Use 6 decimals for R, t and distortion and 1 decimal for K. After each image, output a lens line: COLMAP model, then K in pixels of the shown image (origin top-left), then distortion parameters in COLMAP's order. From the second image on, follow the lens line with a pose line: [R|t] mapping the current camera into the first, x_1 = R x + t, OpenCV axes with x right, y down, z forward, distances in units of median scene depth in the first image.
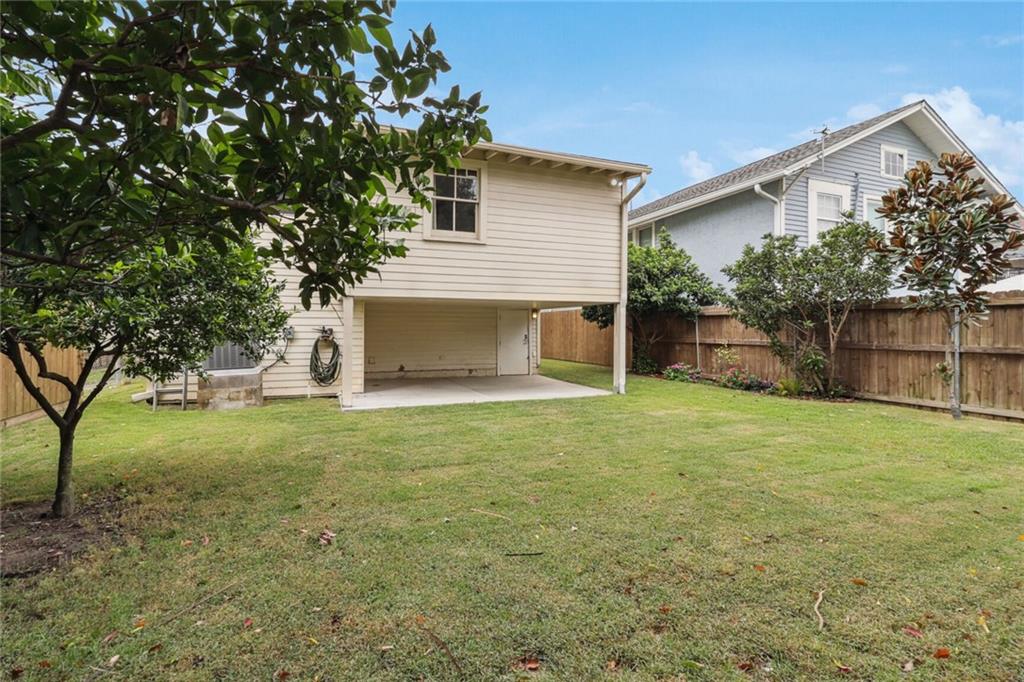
lens RADIAL K [[481.5, 0, 512.0], [0, 481.5, 341.0], [0, 0, 1]] dist [-0.001862, 0.000103]
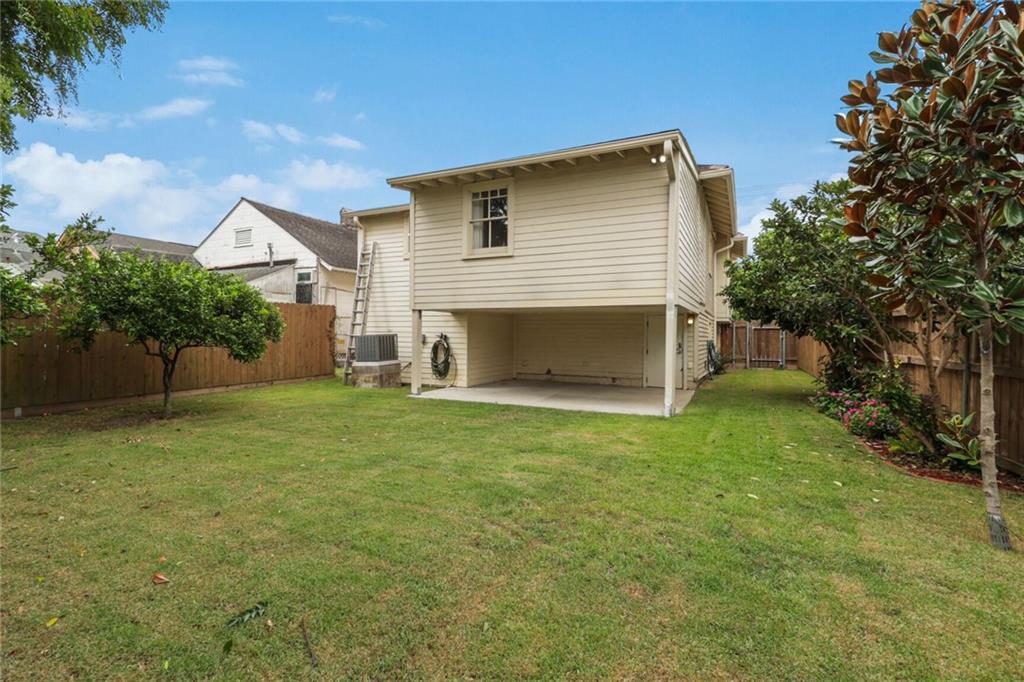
lens RADIAL K [[481.5, 0, 512.0], [0, 481.5, 341.0], [0, 0, 1]] dist [-0.001862, 0.000103]
pose [[0.662464, 0.012354, -0.748992, 0.709360], [-0.024040, 0.999700, -0.004773, -0.007597], [0.748708, 0.021168, 0.662562, 0.287172]]
